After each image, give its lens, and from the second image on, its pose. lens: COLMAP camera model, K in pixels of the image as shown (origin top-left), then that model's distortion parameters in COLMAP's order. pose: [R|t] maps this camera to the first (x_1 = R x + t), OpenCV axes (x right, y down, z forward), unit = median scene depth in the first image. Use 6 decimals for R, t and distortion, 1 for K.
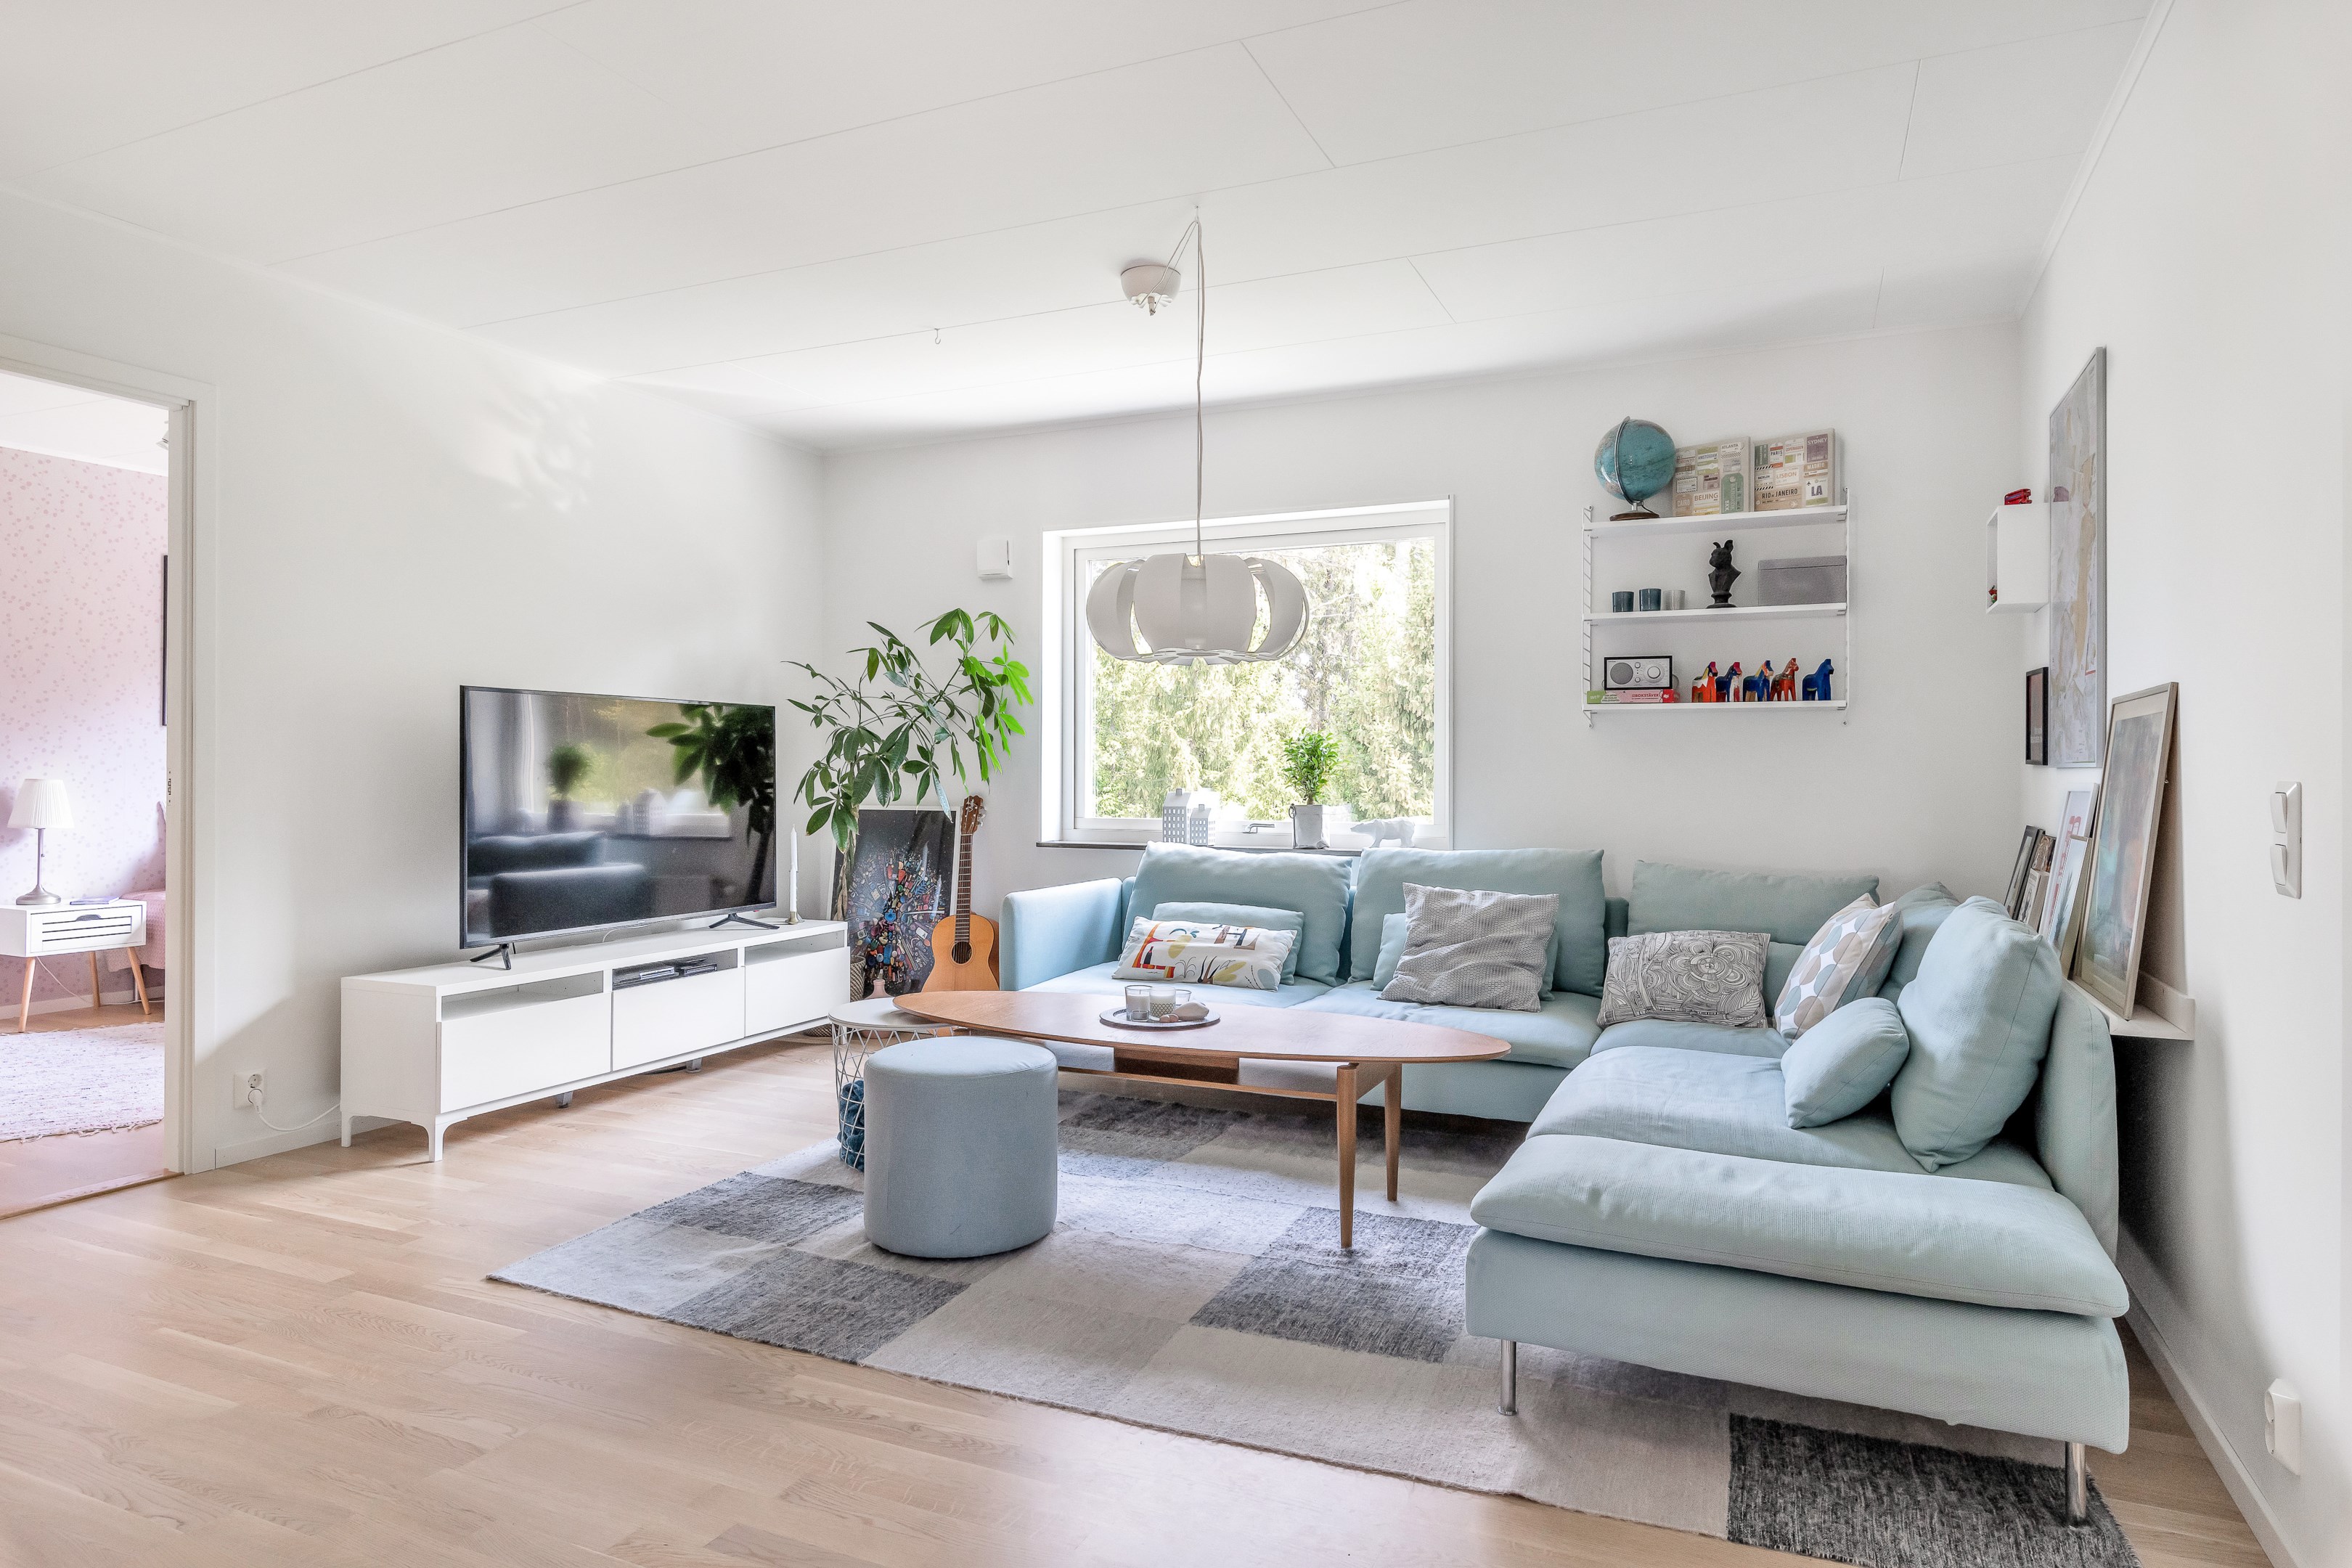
lens RADIAL K [[1353.6, 0, 1183.5], [0, 1353.6, 771.0], [0, 0, 1]] dist [0.003577, -0.001485]
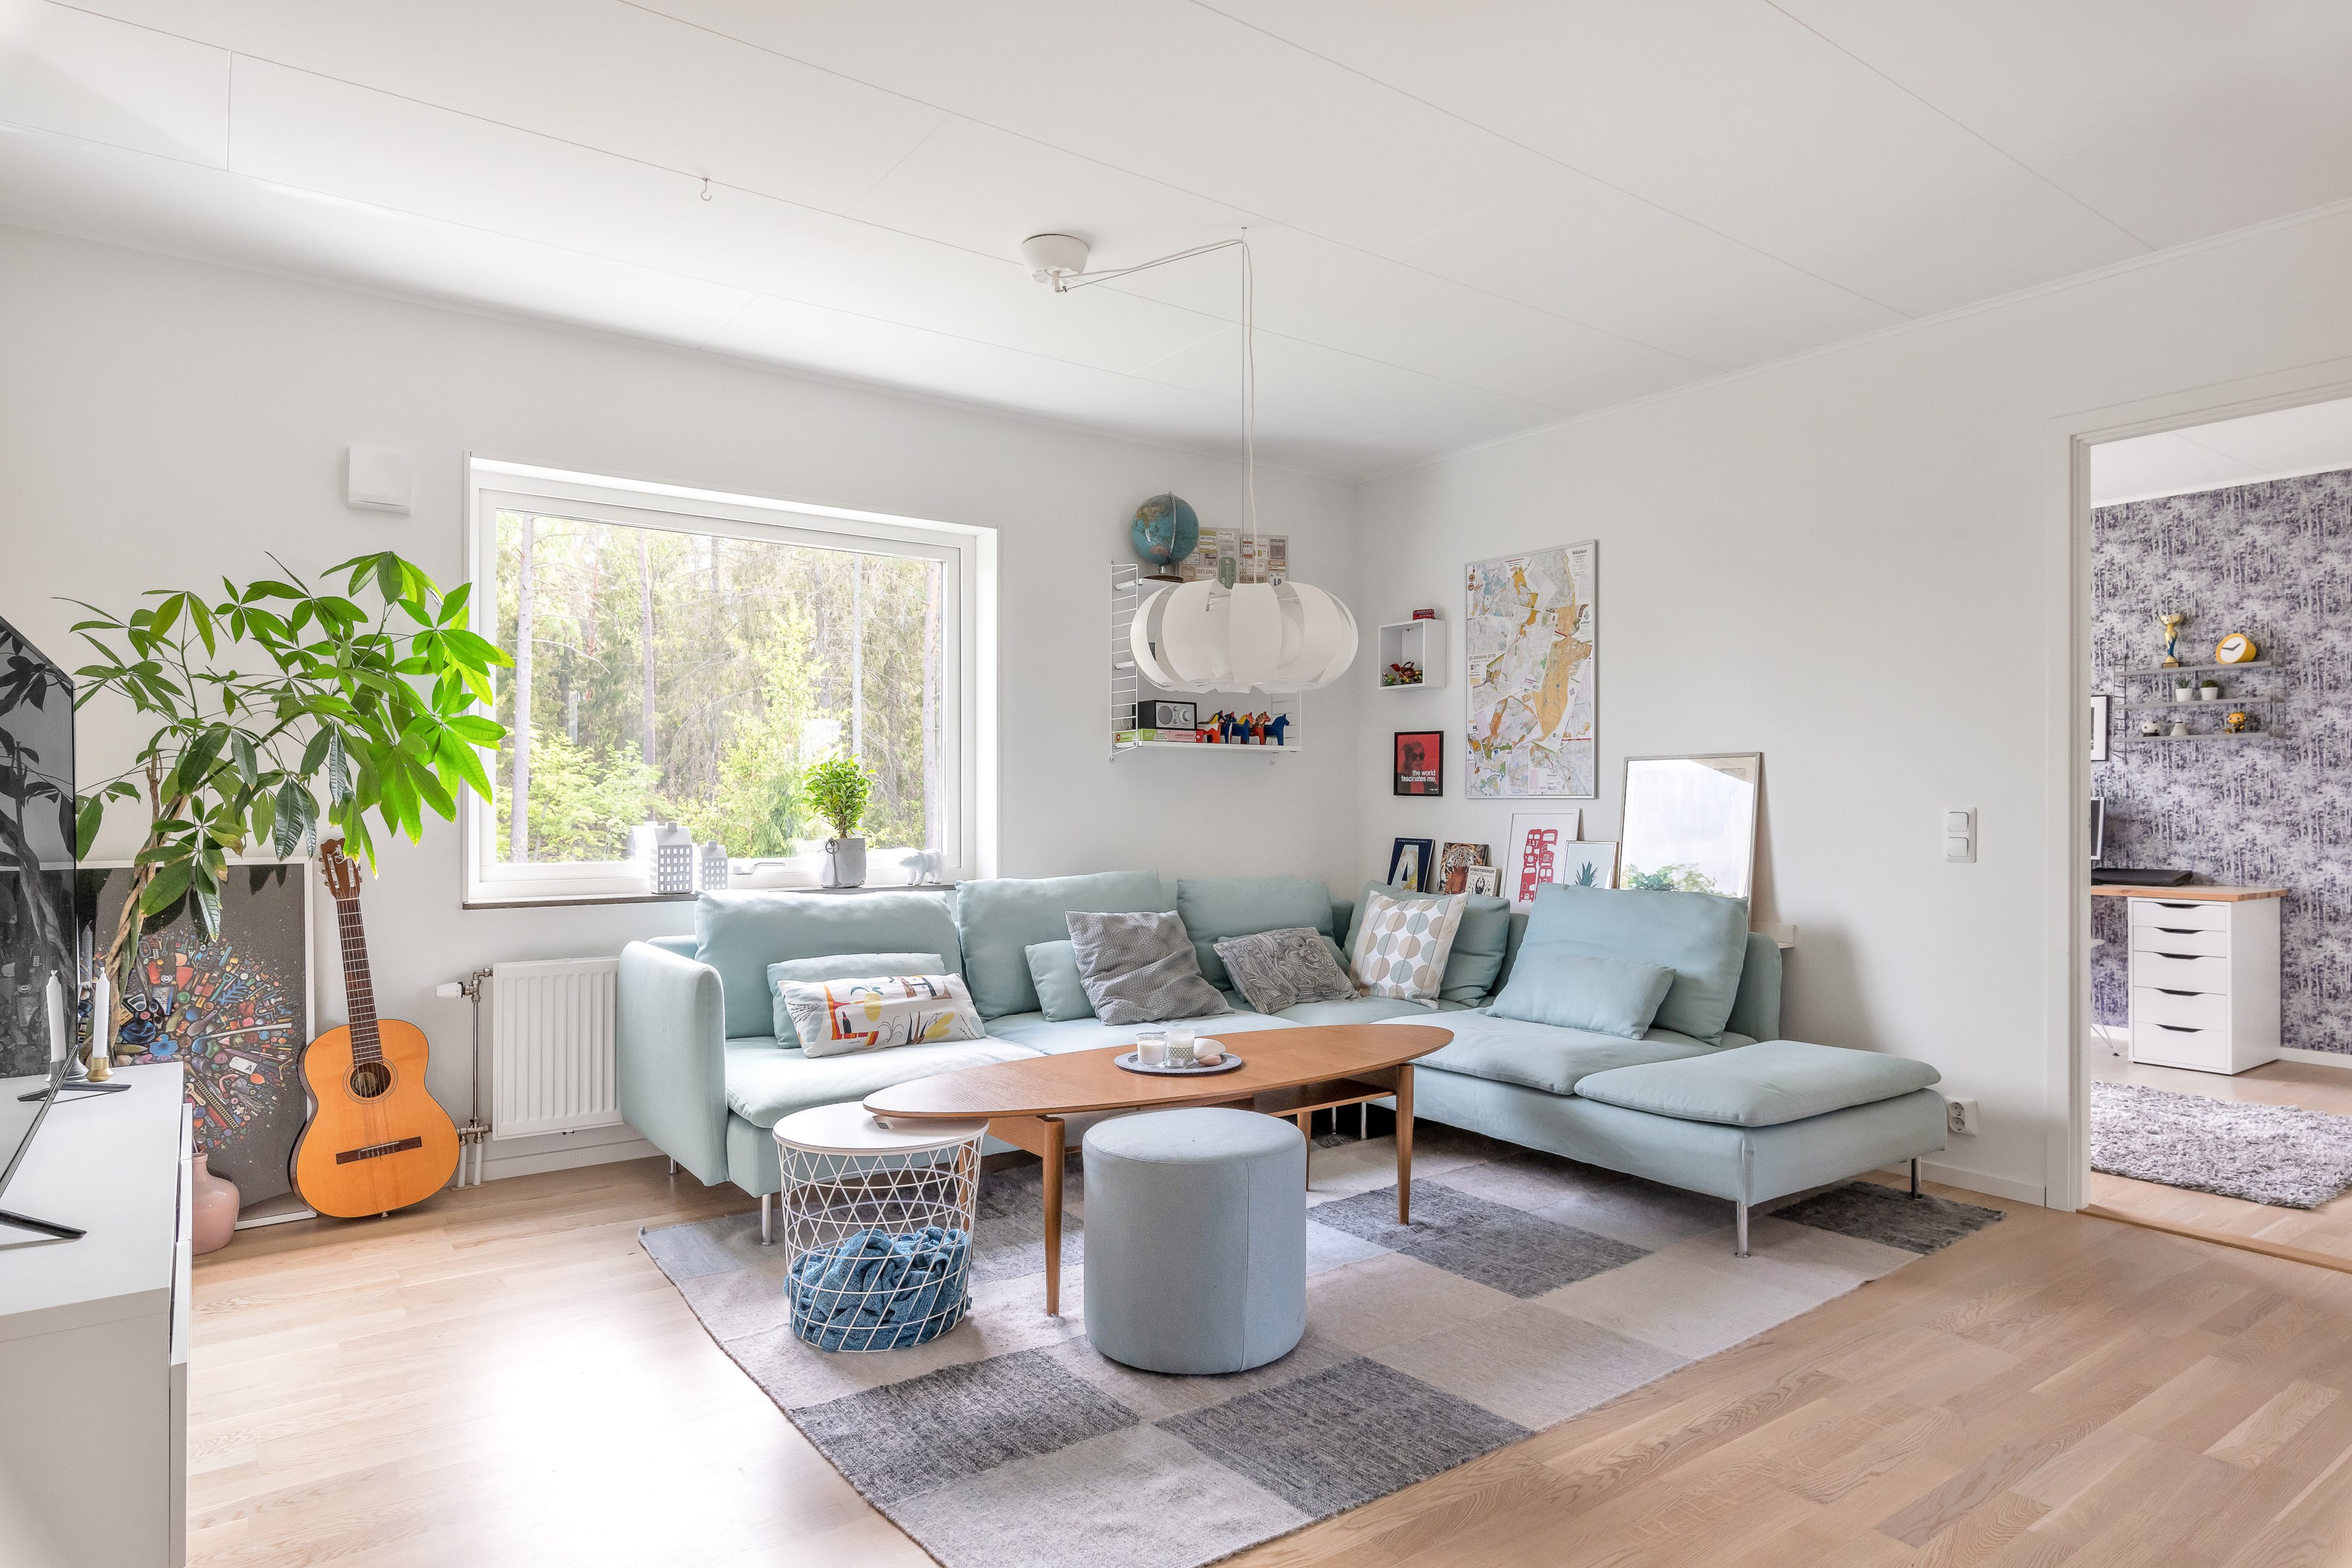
lens RADIAL K [[1353.6, 0, 1183.4], [0, 1353.6, 803.0], [0, 0, 1]] dist [0.003577, -0.001485]
pose [[0.492951, -0.003593, 0.870049, -0.677432], [-0.001273, 0.999987, 0.004851, -0.003285], [-0.870056, -0.003499, 0.492941, 0.429774]]
